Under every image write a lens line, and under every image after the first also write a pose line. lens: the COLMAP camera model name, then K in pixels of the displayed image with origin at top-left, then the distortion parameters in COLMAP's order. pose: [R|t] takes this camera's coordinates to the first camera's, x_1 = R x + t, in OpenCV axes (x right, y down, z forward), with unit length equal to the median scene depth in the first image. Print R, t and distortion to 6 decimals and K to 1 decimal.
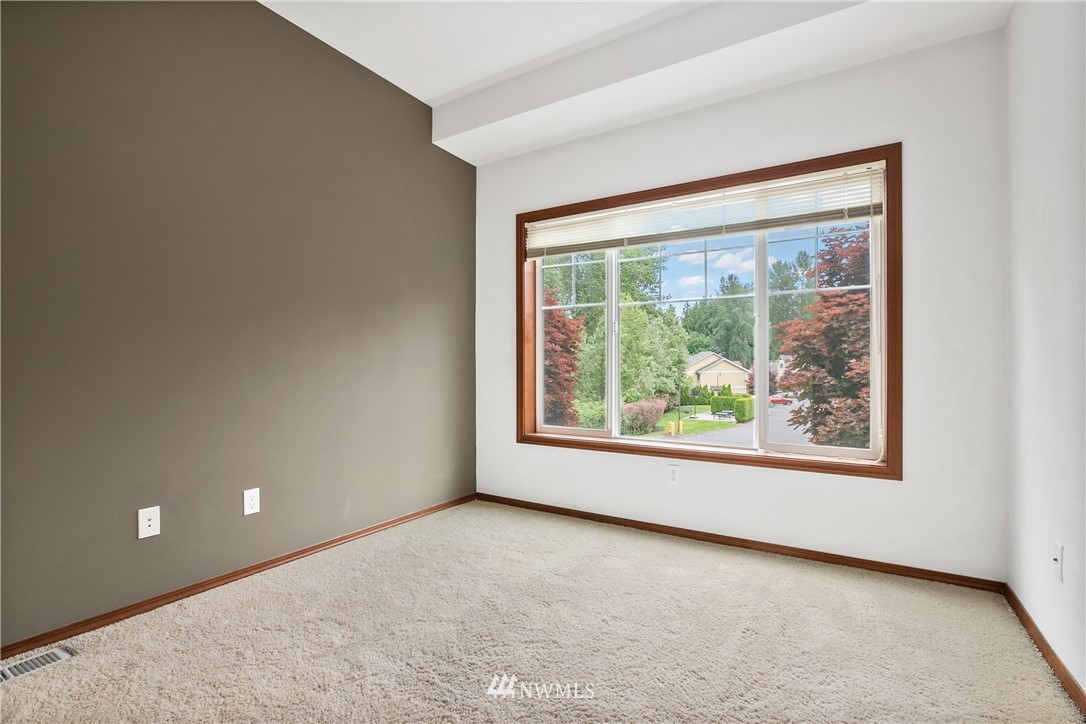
lens RADIAL K [[499.7, 0, 542.6], [0, 499.7, 361.7], [0, 0, 1]] dist [-0.015634, 0.004156]
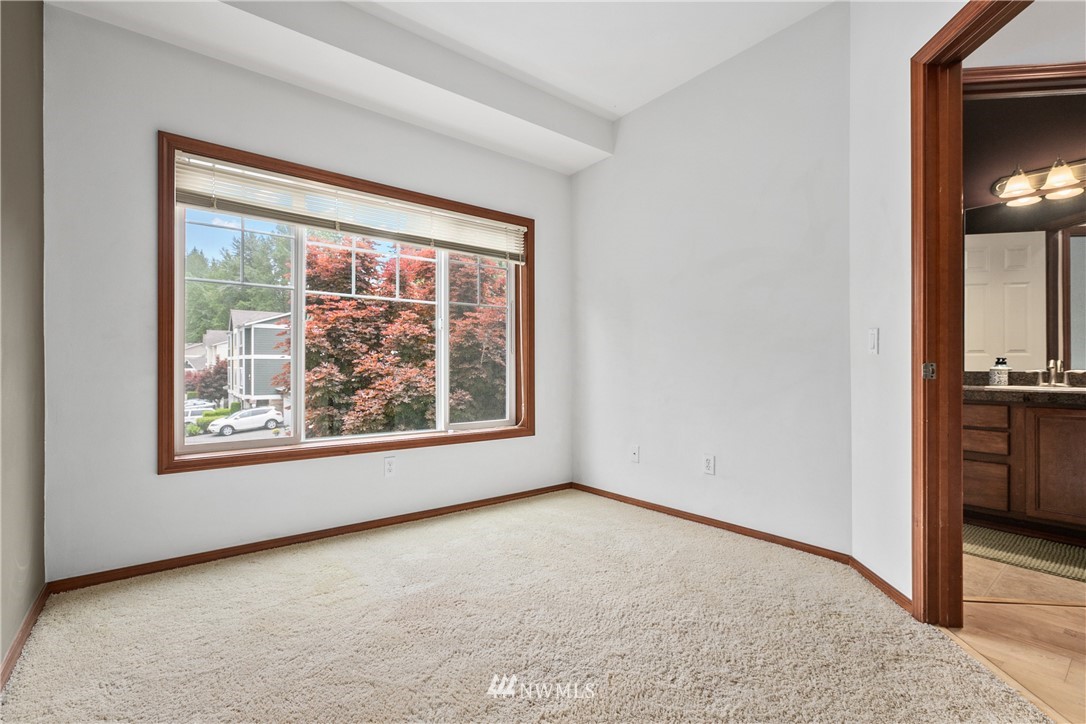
lens RADIAL K [[499.7, 0, 533.9], [0, 499.7, 364.1], [0, 0, 1]] dist [-0.015634, 0.004156]
pose [[0.332152, 0.001706, 0.943224, -0.632145], [-0.011319, 0.999934, 0.002177, 0.008412], [-0.943158, -0.011399, 0.332150, 0.390017]]
